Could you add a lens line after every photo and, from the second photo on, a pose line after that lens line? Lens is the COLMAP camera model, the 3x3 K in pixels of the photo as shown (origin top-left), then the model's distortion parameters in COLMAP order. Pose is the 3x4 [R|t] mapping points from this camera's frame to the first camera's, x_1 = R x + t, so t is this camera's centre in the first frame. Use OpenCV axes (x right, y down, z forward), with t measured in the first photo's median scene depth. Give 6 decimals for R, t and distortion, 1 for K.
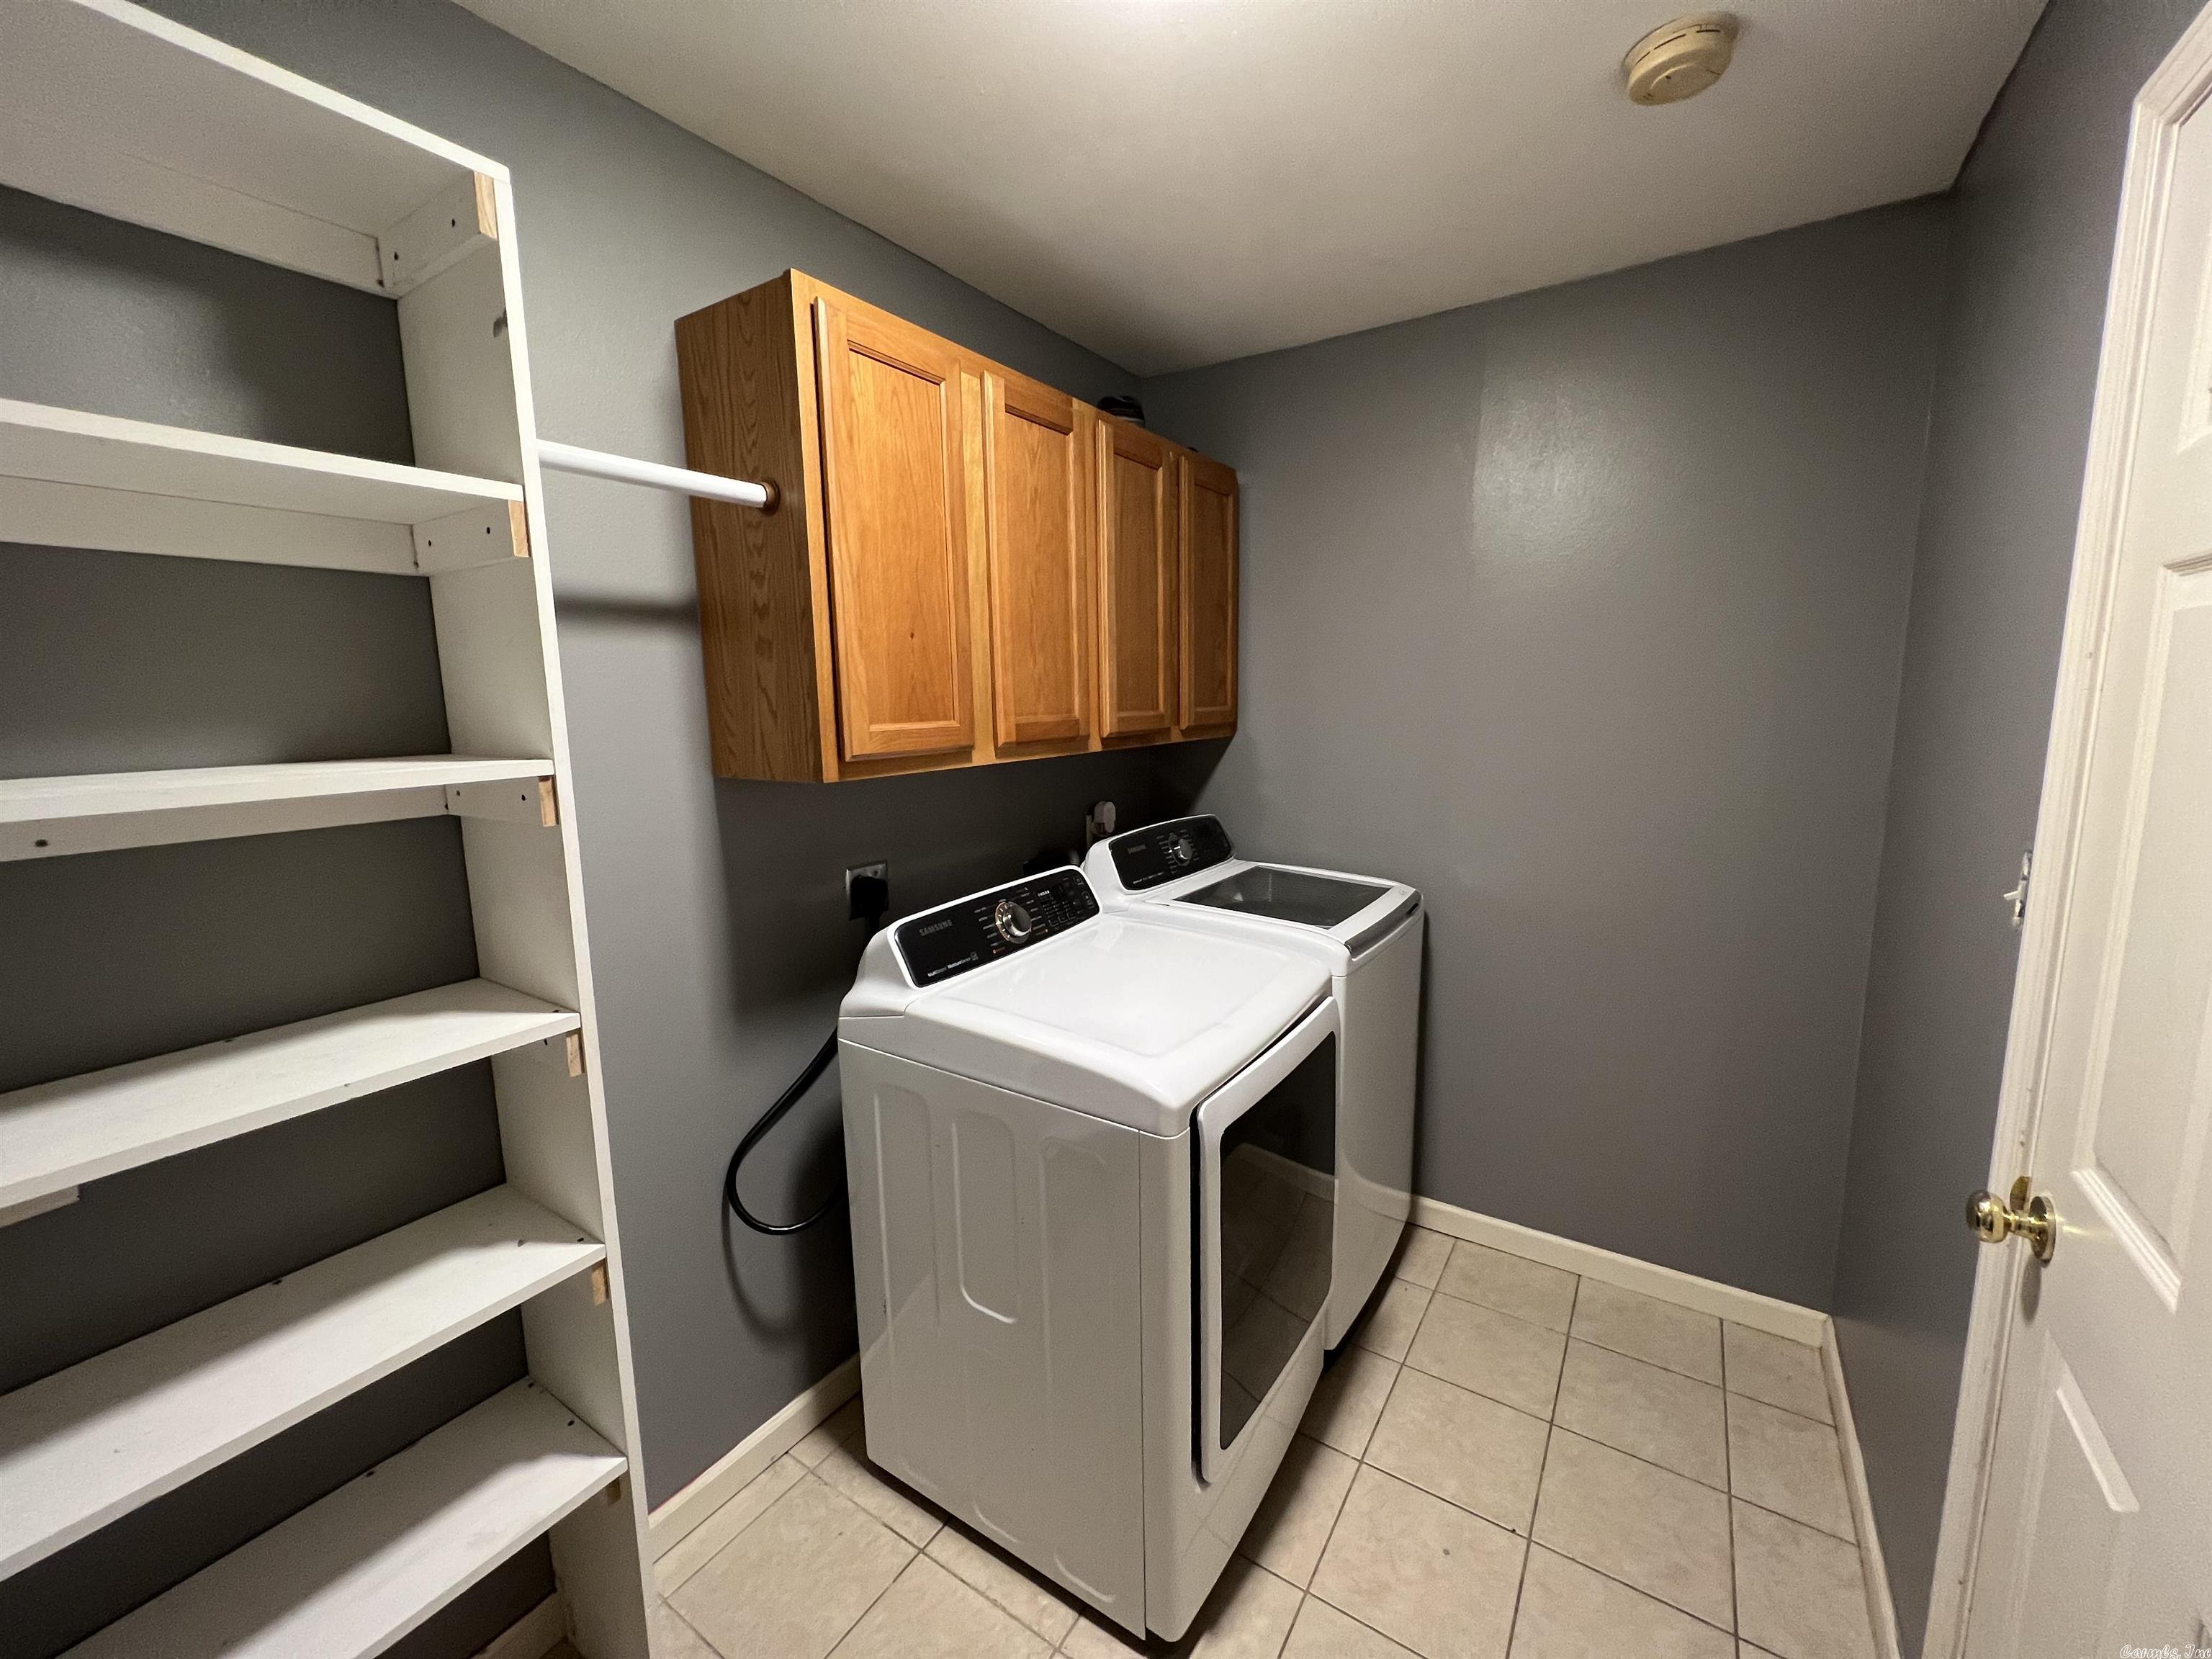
lens RADIAL K [[886.0, 0, 1100.8], [0, 886.0, 823.3], [0, 0, 1]] dist [-0.001441, 0.000087]
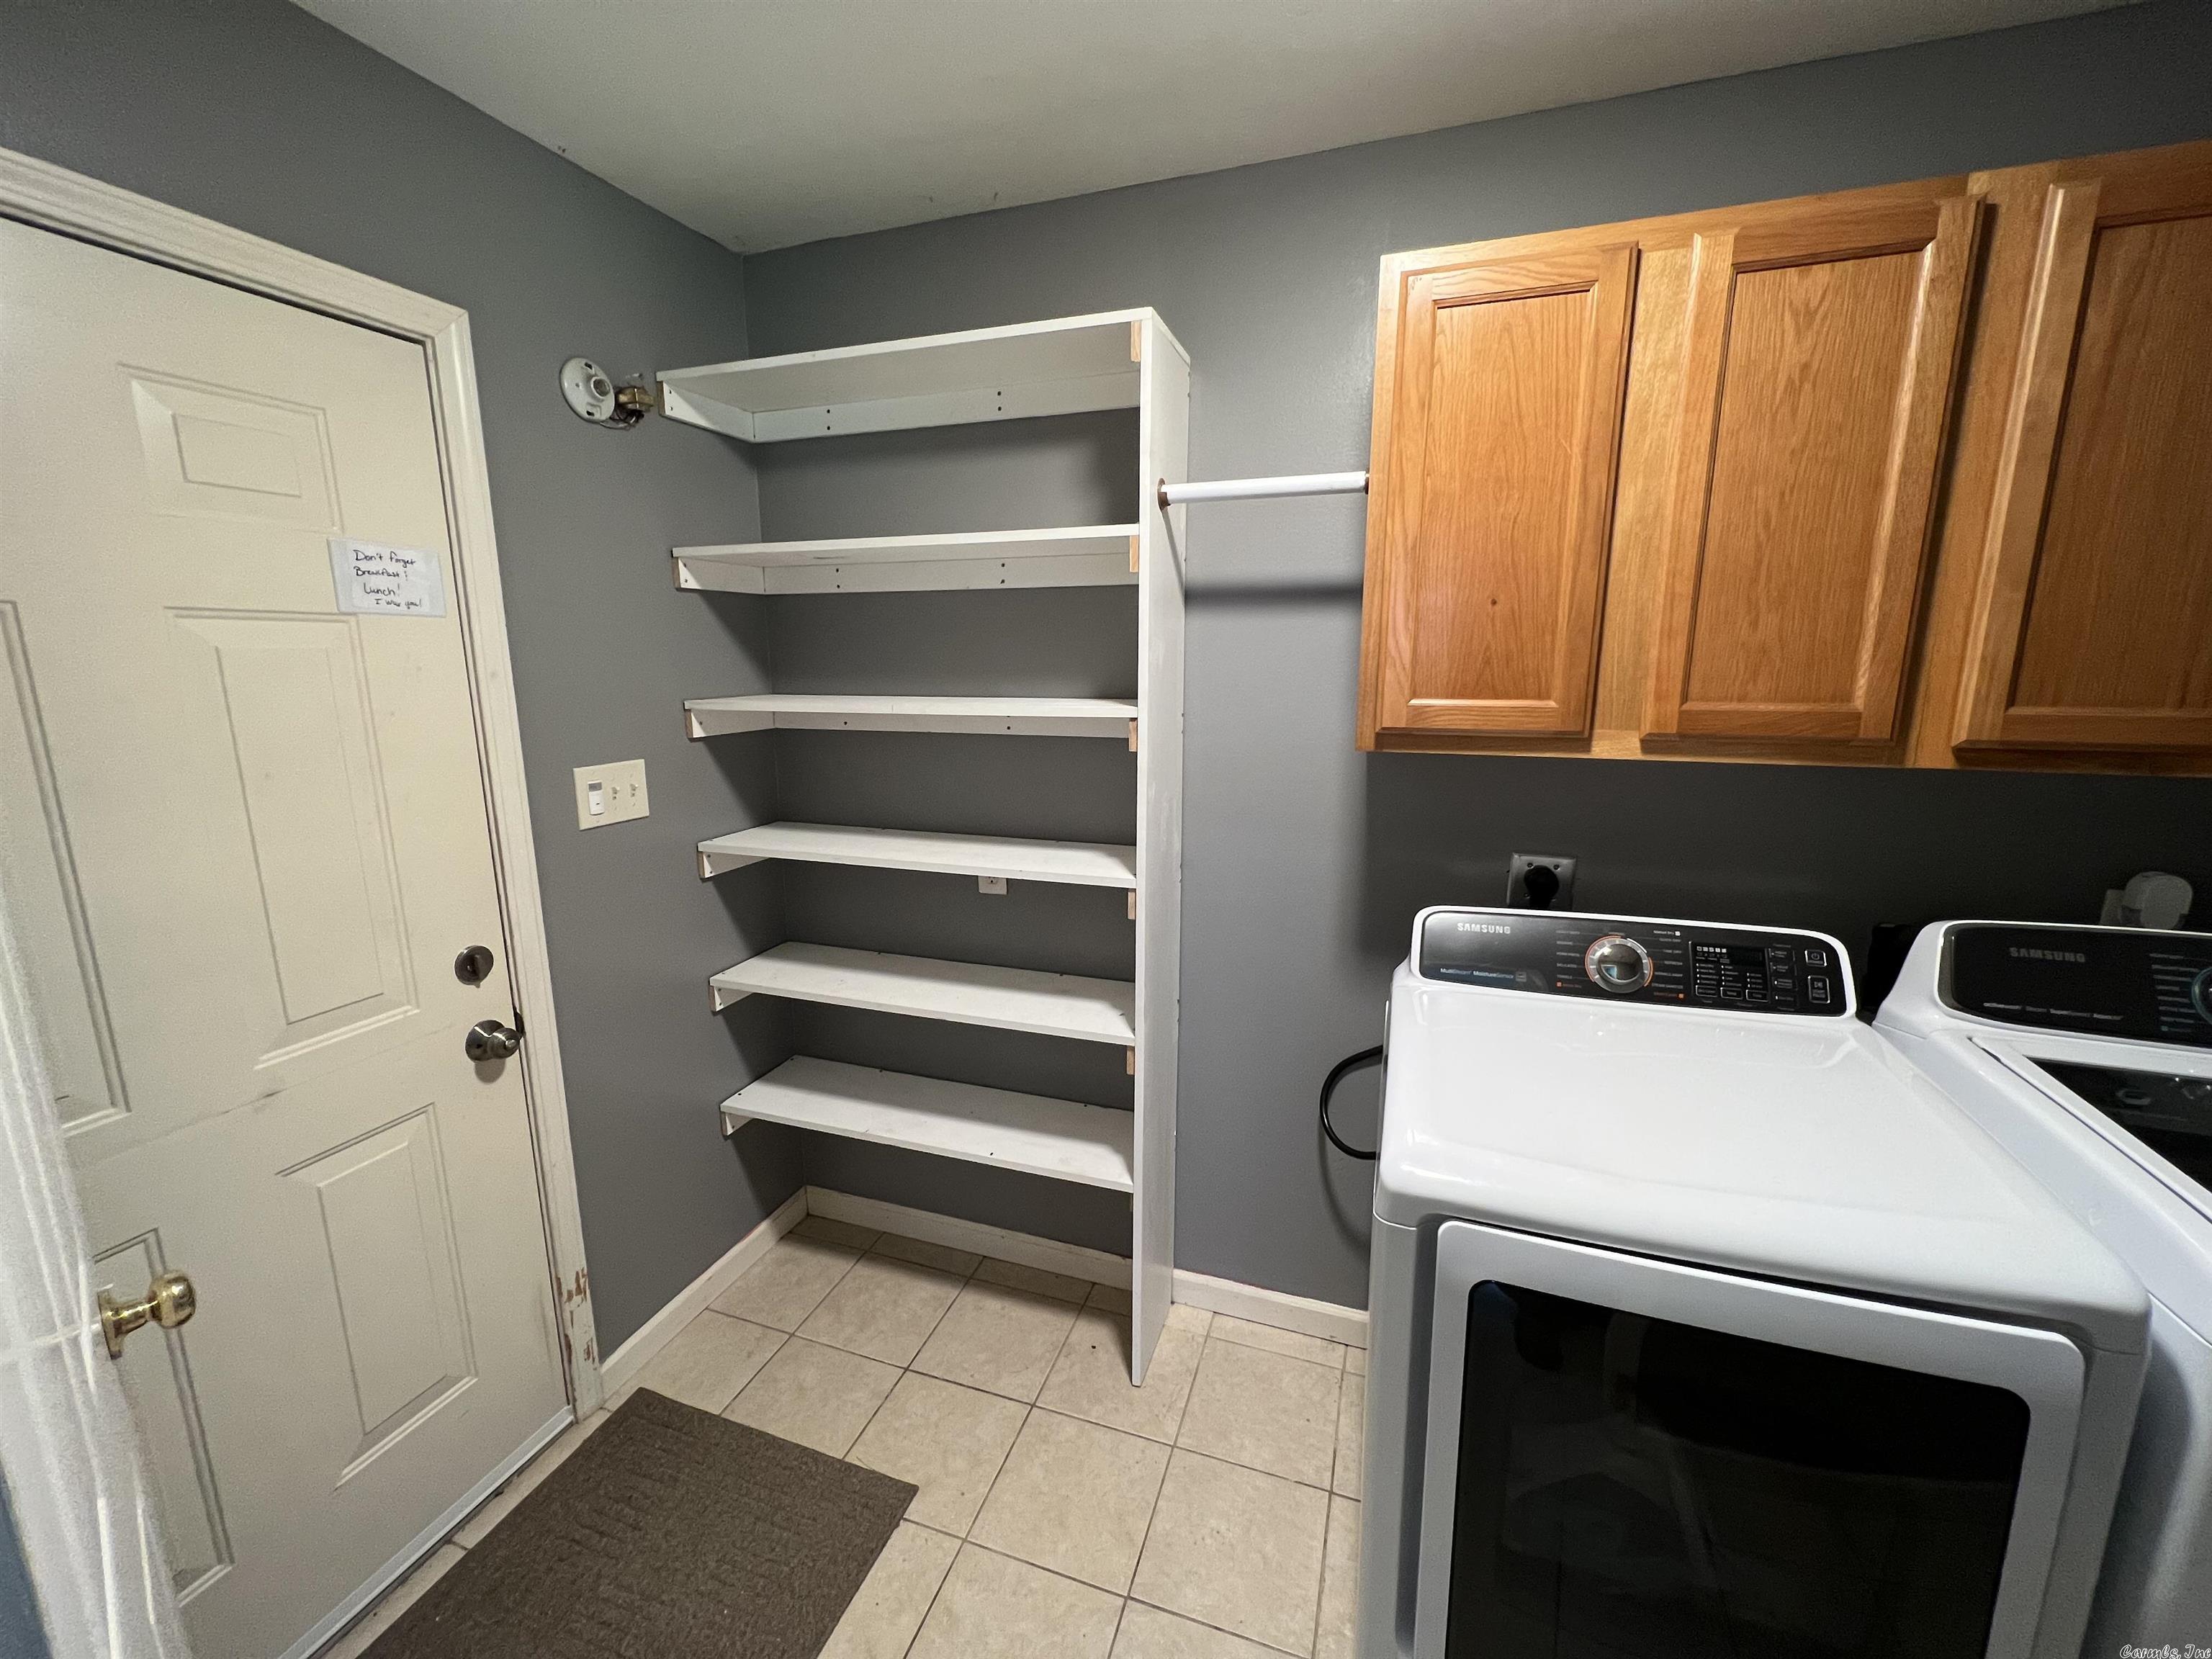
lens RADIAL K [[886.0, 0, 1100.8], [0, 886.0, 823.3], [0, 0, 1]] dist [-0.001441, 0.000087]
pose [[0.247181, 0.195275, -0.949089, 0.502930], [-0.144471, 0.975962, 0.163178, -0.070209], [0.958139, 0.096782, 0.269451, 0.339227]]
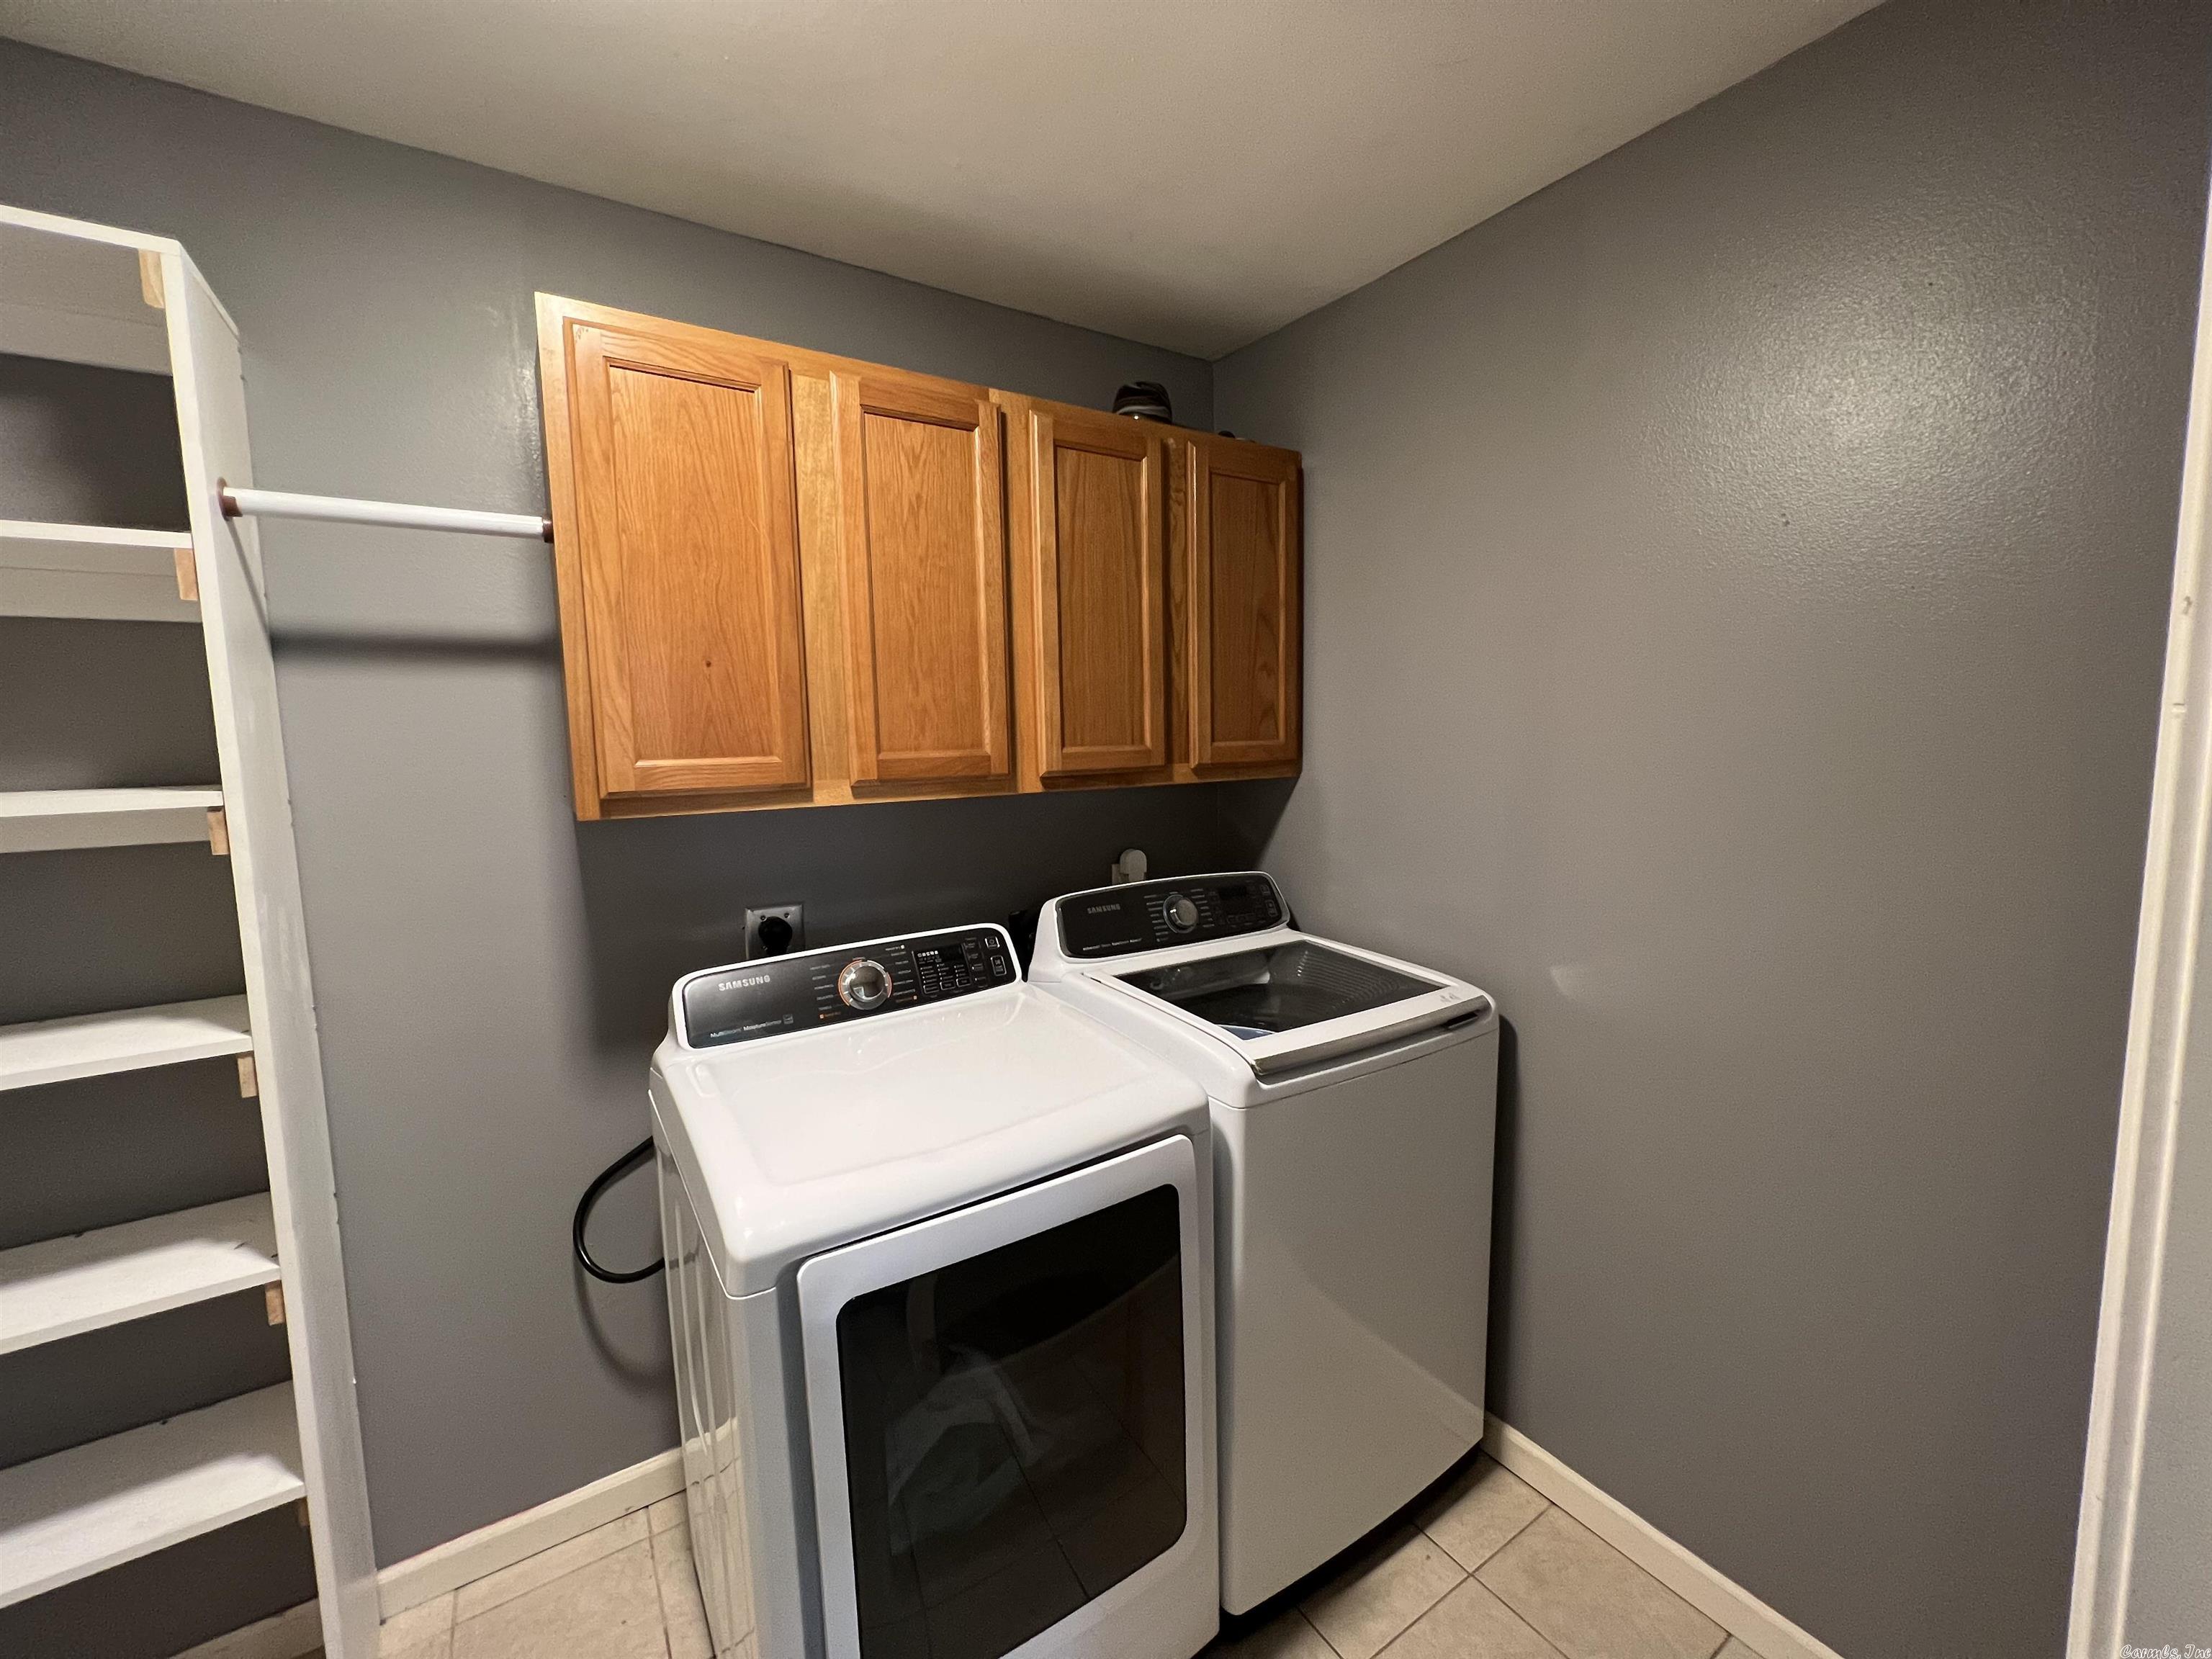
lens RADIAL K [[886.0, 0, 1100.8], [0, 886.0, 823.3], [0, 0, 1]] dist [-0.001441, 0.000087]
pose [[0.917852, 0.038573, -0.395044, 0.456908], [-0.052846, 0.998282, -0.025309, -0.038161], [0.393389, 0.044107, 0.918313, 0.274768]]
